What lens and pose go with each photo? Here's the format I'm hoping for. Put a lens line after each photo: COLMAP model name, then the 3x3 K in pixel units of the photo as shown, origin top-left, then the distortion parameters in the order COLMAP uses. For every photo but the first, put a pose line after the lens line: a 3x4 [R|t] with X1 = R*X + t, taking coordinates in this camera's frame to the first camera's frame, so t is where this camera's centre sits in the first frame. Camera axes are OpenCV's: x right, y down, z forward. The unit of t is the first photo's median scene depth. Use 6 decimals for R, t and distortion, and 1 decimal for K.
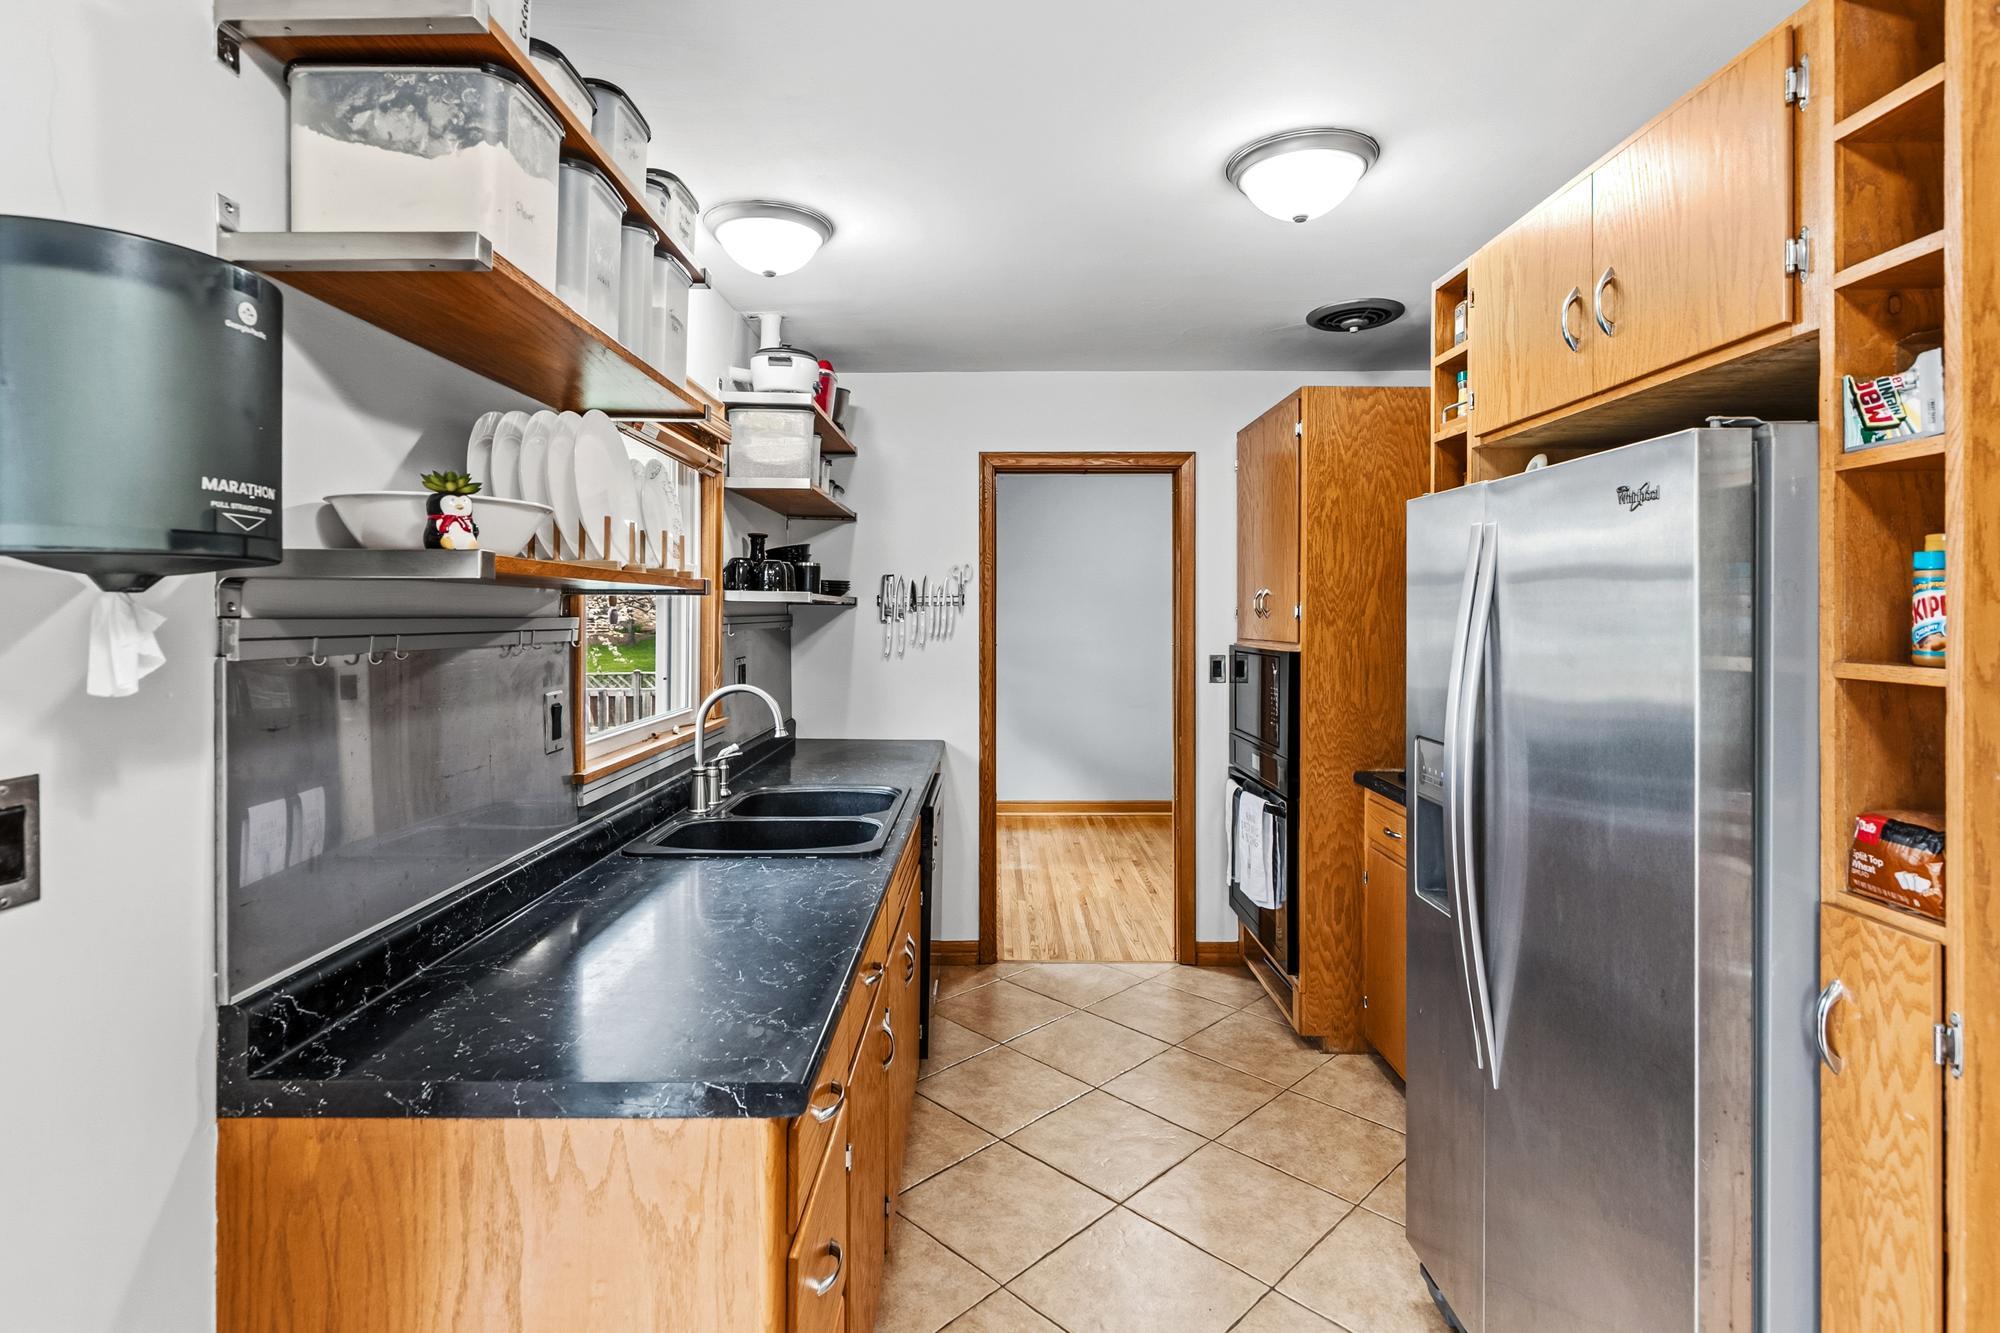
lens RADIAL K [[959.0, 0, 992.5], [0, 959.0, 609.2], [0, 0, 1]] dist [-0.000188, -0.000391]
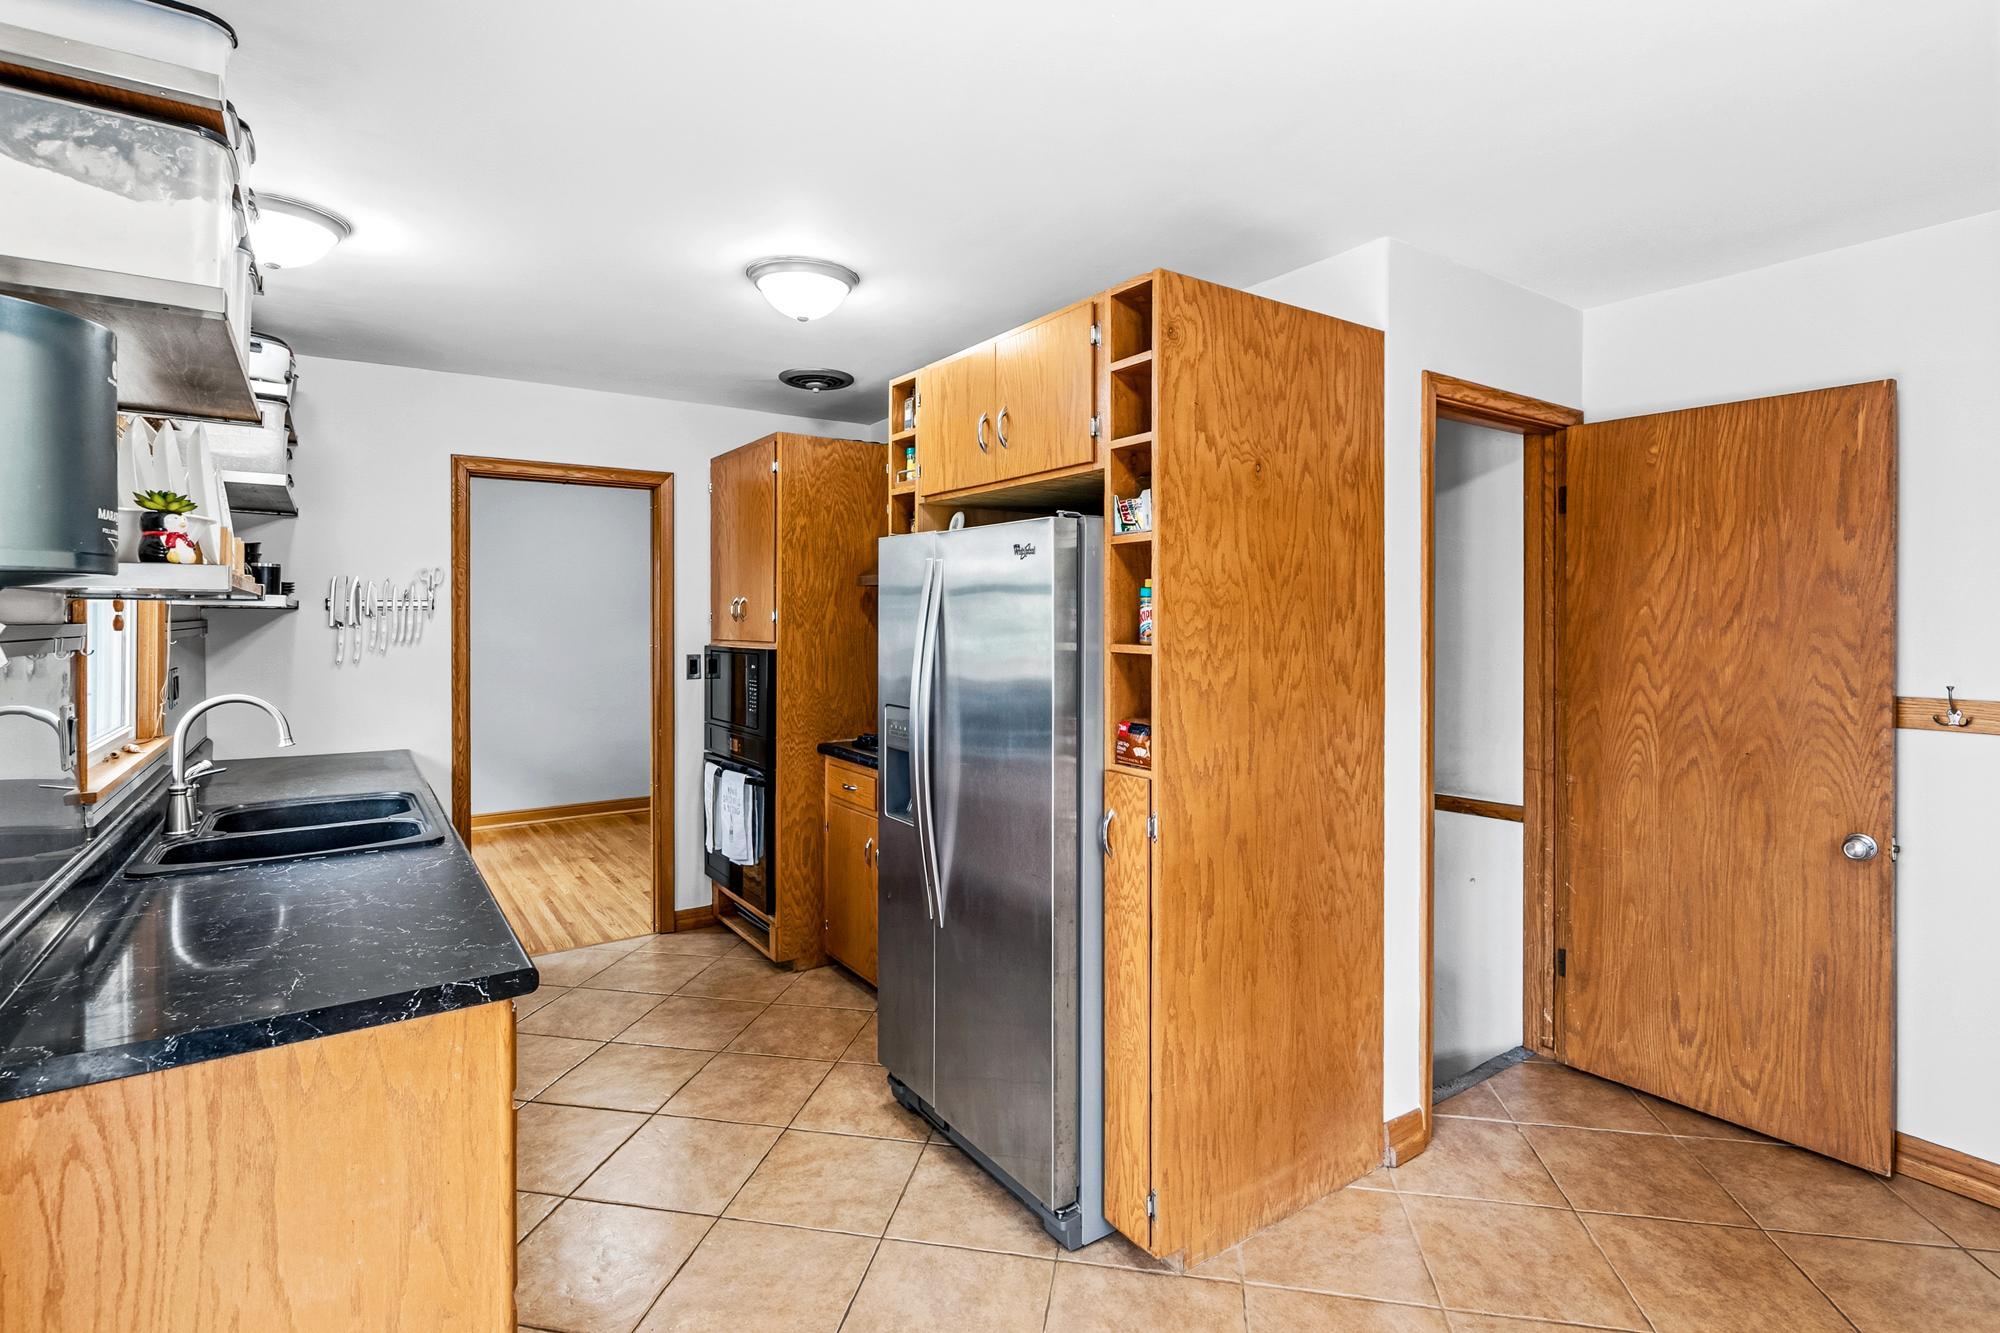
lens RADIAL K [[959.0, 0, 992.5], [0, 959.0, 609.2], [0, 0, 1]] dist [-0.000188, -0.000391]
pose [[0.822180, 0.004458, 0.569210, -0.215583], [-0.002431, 0.999988, -0.004320, -0.003047], [-0.569222, 0.002168, 0.822181, -0.234431]]
